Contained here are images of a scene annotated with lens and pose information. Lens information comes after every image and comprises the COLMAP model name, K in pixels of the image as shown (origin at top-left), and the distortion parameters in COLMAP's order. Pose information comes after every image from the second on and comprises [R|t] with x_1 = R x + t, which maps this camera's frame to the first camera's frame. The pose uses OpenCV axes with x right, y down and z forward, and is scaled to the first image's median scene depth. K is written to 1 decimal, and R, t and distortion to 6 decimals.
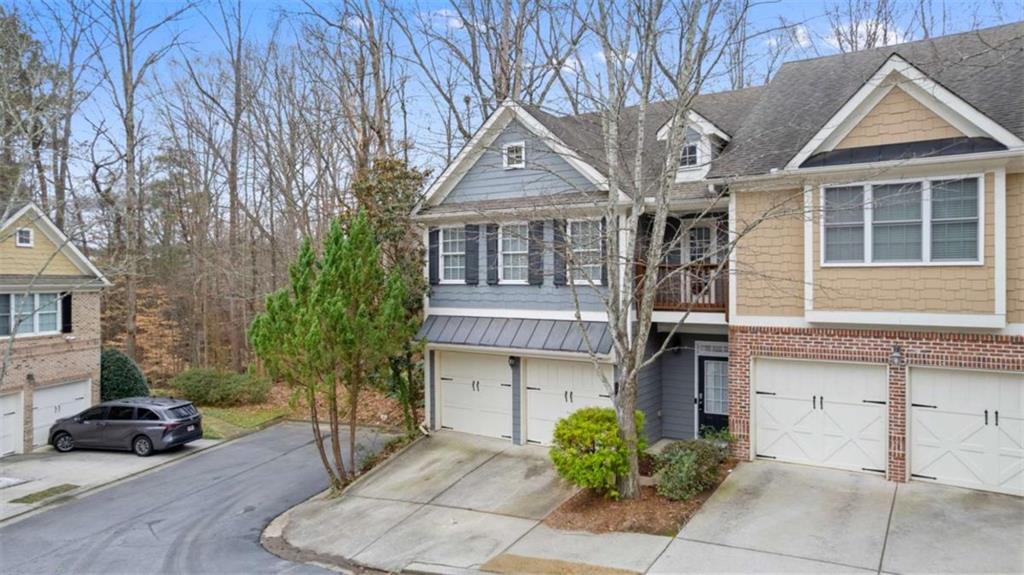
lens RADIAL K [[645.5, 0, 512.0], [0, 645.5, 287.5], [0, 0, 1]] dist [-0.002166, -0.000714]
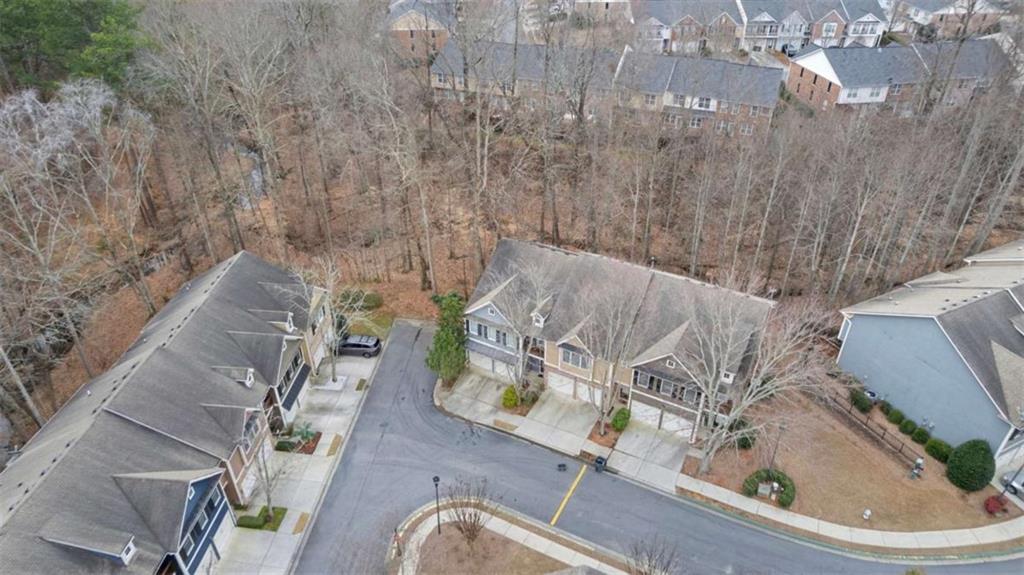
lens RADIAL K [[645.5, 0, 512.0], [0, 645.5, 287.5], [0, 0, 1]] dist [-0.002166, -0.000714]
pose [[0.996874, -0.040784, 0.067669, -0.146557], [-0.002265, 0.841366, 0.540460, -2.722692], [-0.078976, -0.538924, 0.838644, -2.330981]]
